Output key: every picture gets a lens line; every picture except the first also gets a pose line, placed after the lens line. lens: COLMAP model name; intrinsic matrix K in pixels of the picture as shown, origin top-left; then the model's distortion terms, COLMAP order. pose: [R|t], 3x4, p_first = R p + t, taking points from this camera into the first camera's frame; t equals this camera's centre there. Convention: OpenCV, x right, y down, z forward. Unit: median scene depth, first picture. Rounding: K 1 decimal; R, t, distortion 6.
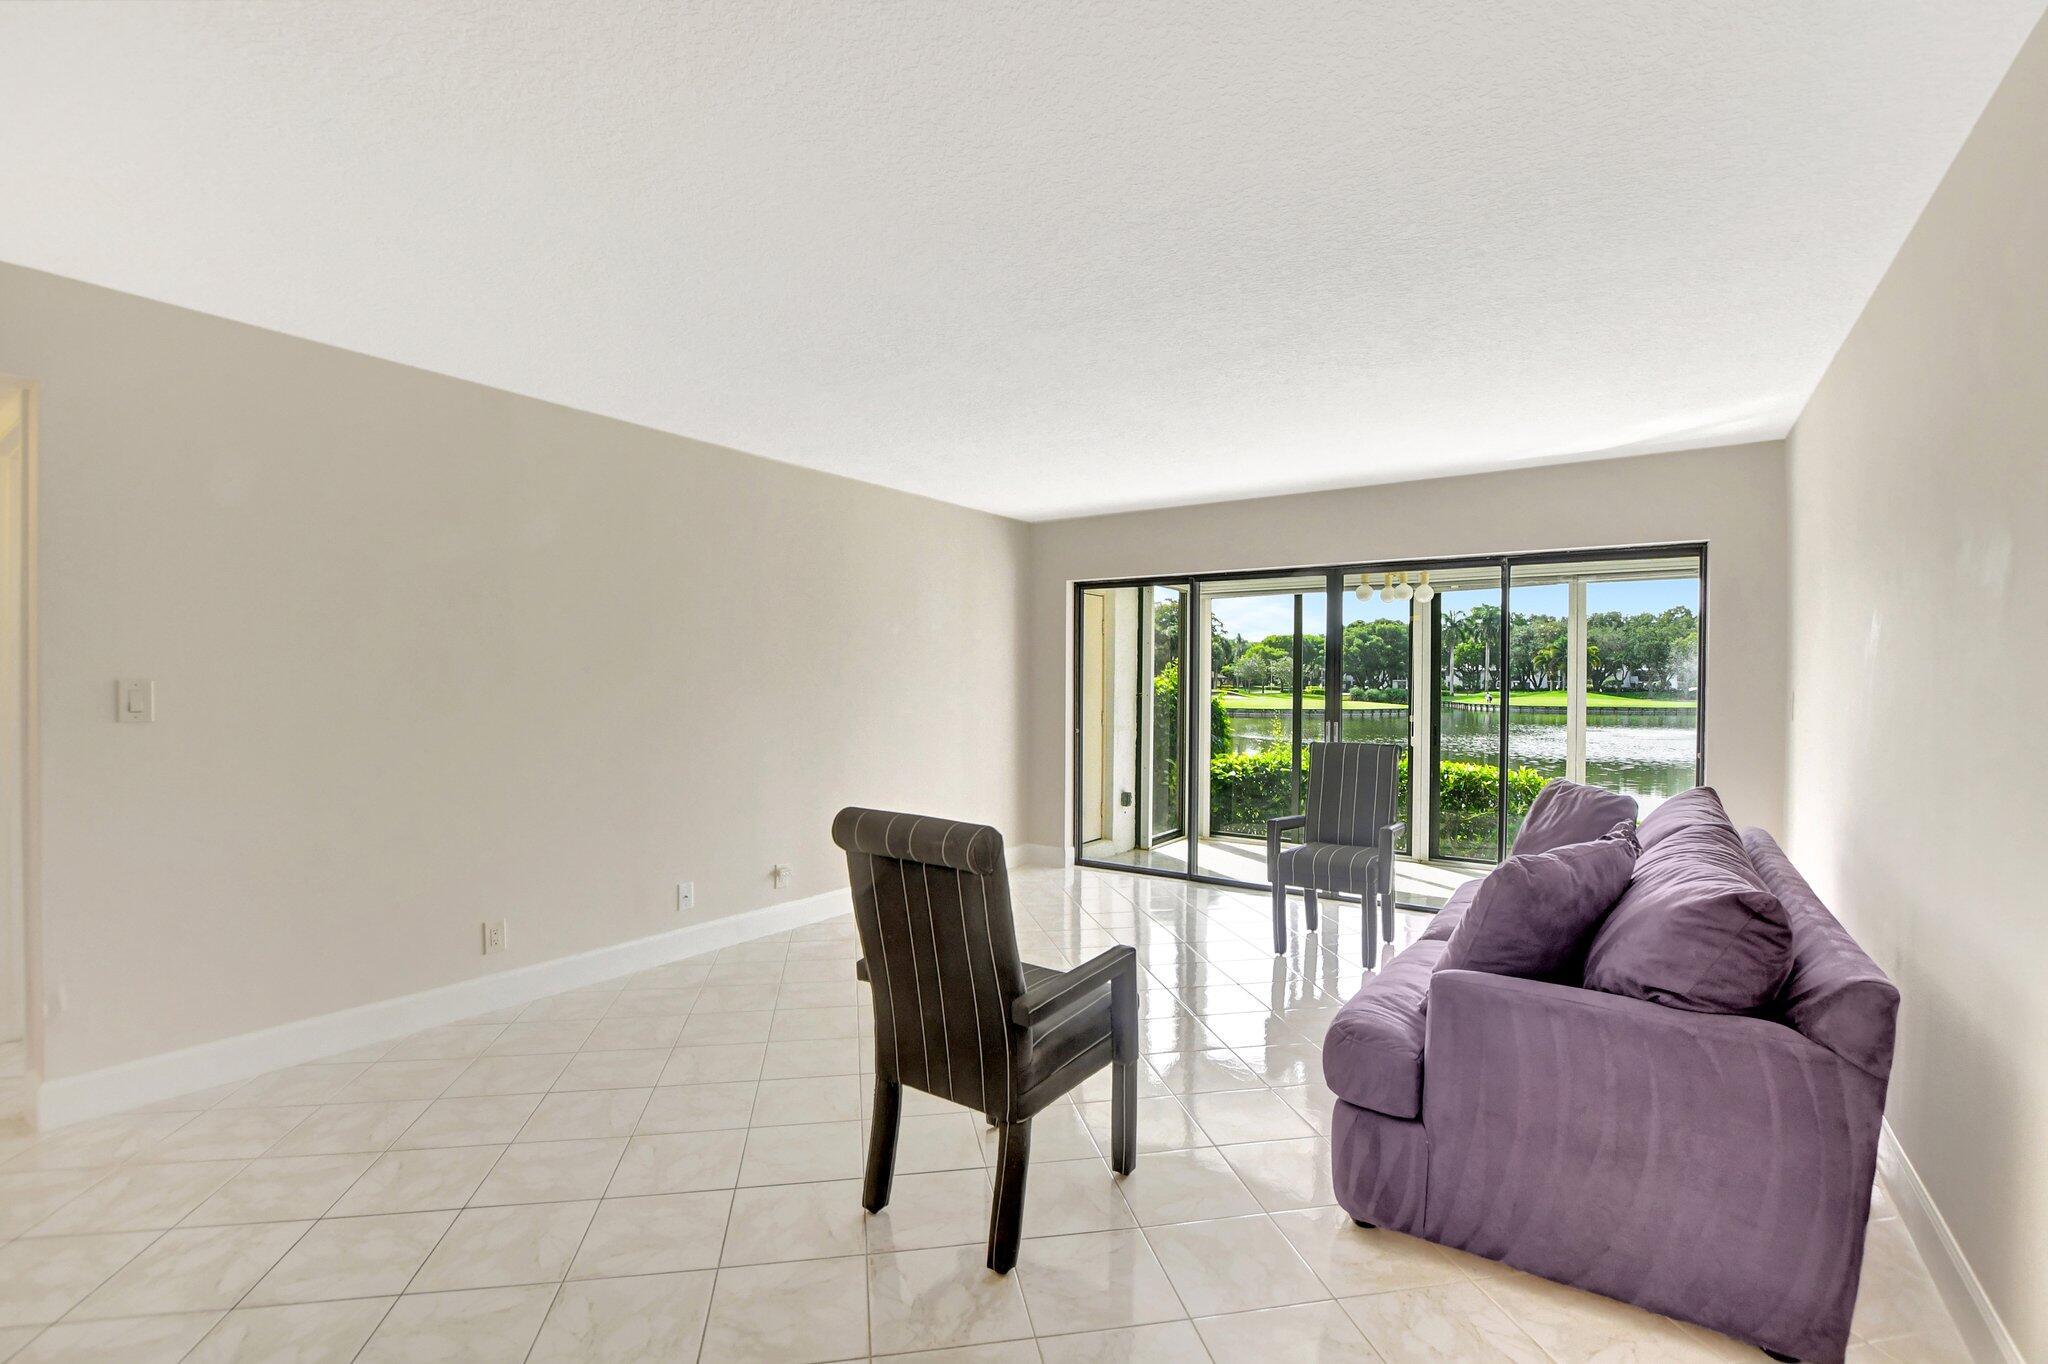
lens RADIAL K [[906.9, 0, 1024.0], [0, 906.9, 682.0], [0, 0, 1]] dist [-0.018636, 0.000044]
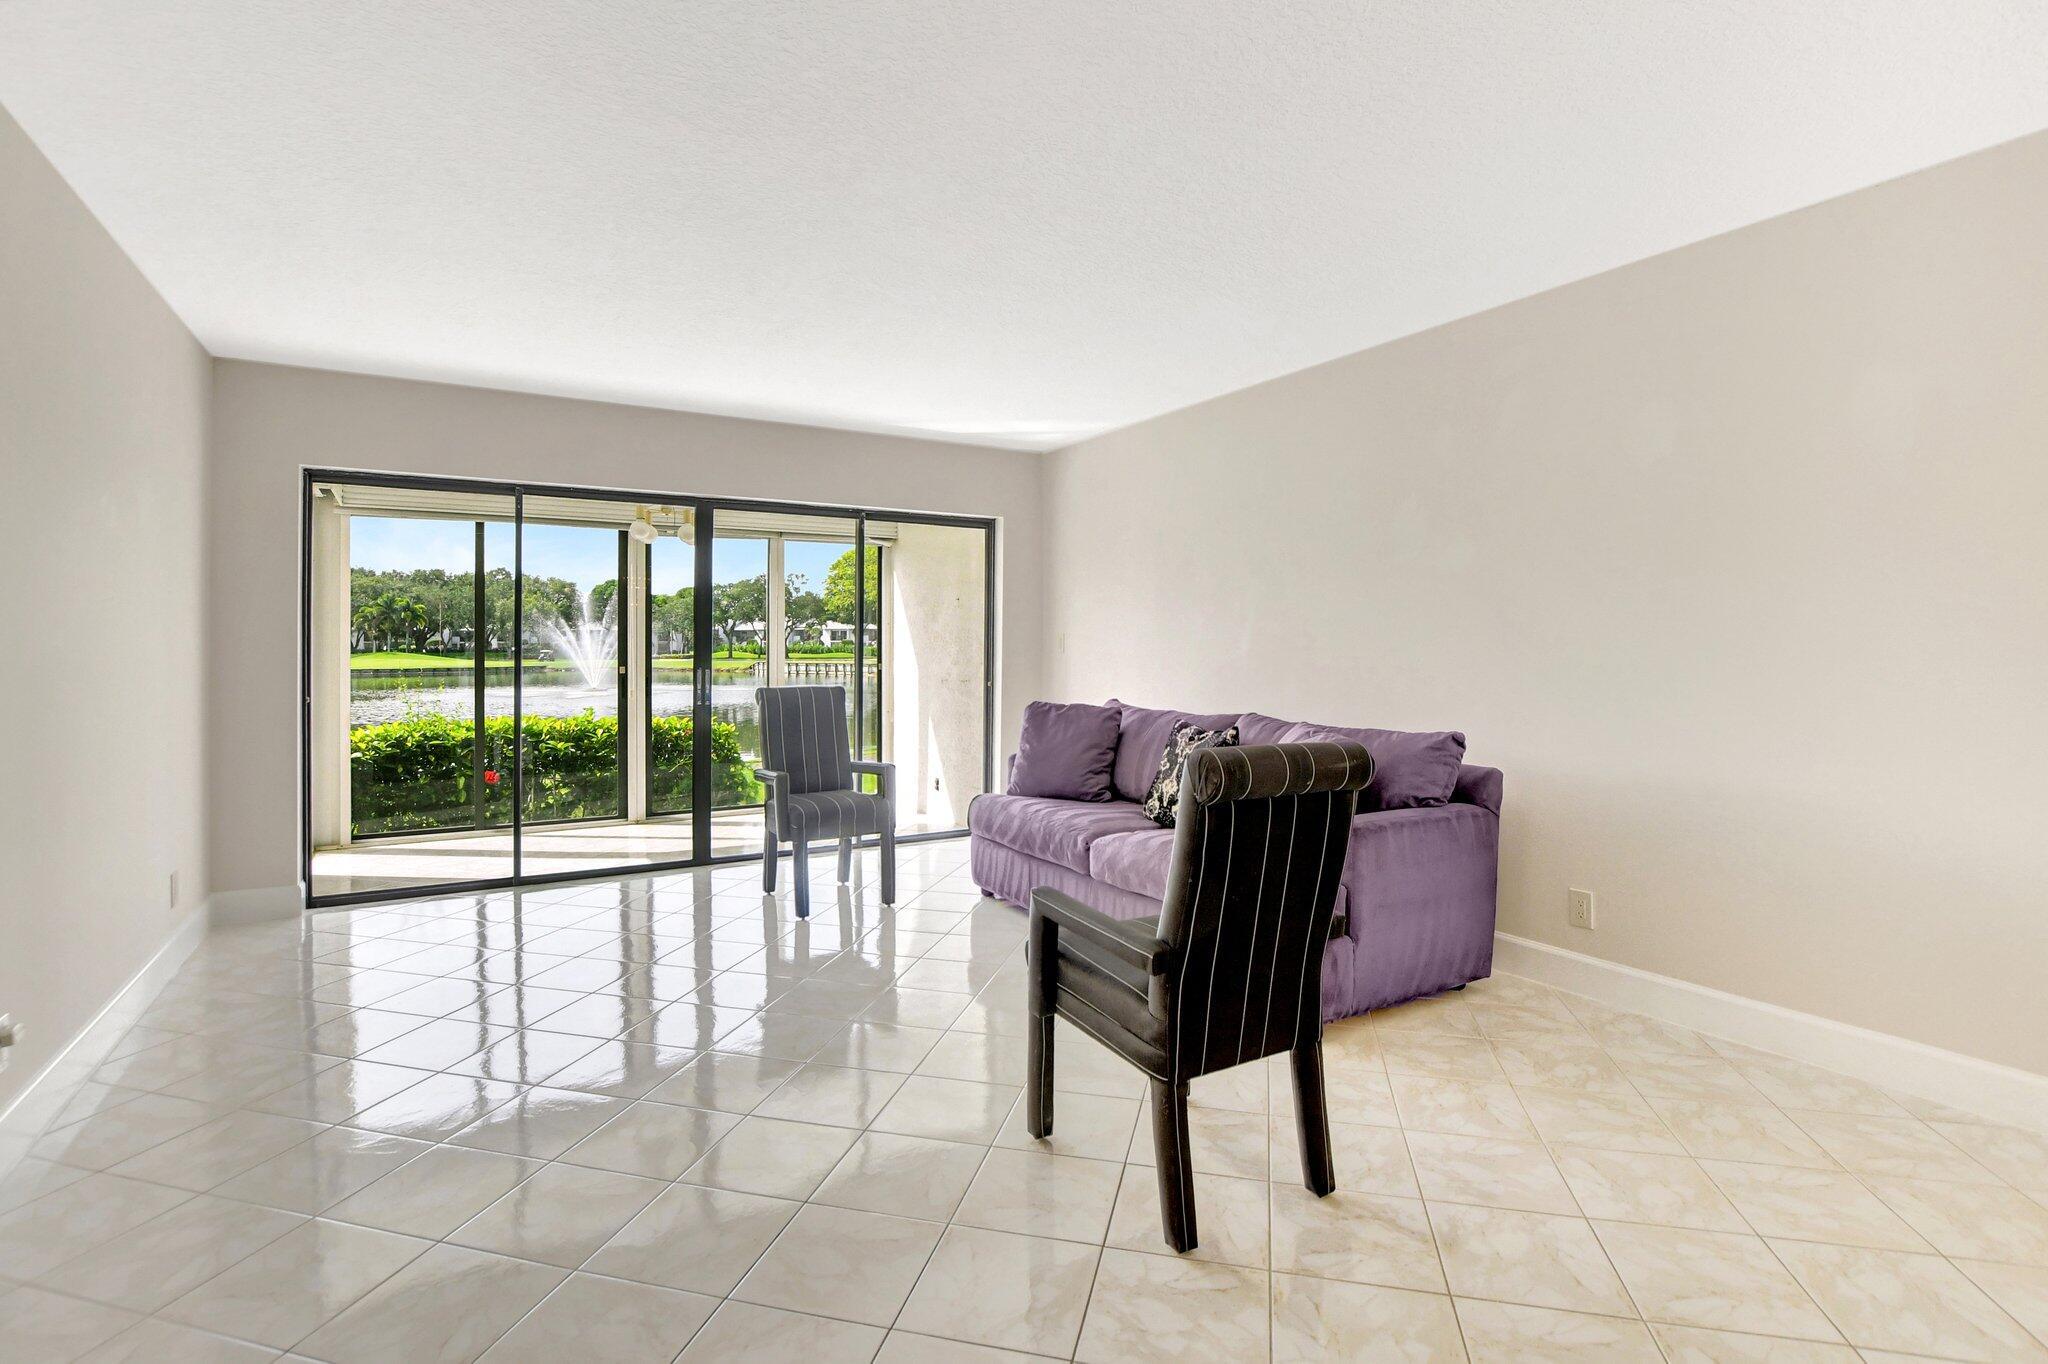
lens RADIAL K [[958.9, 0, 1020.7], [0, 958.9, 648.6], [0, 0, 1]] dist [-0.023121, -0.000069]
pose [[0.425018, -0.009455, 0.905135, -0.311612], [0.003494, 0.999955, 0.008805, 0.012296], [-0.905178, -0.000580, 0.425032, 0.240564]]
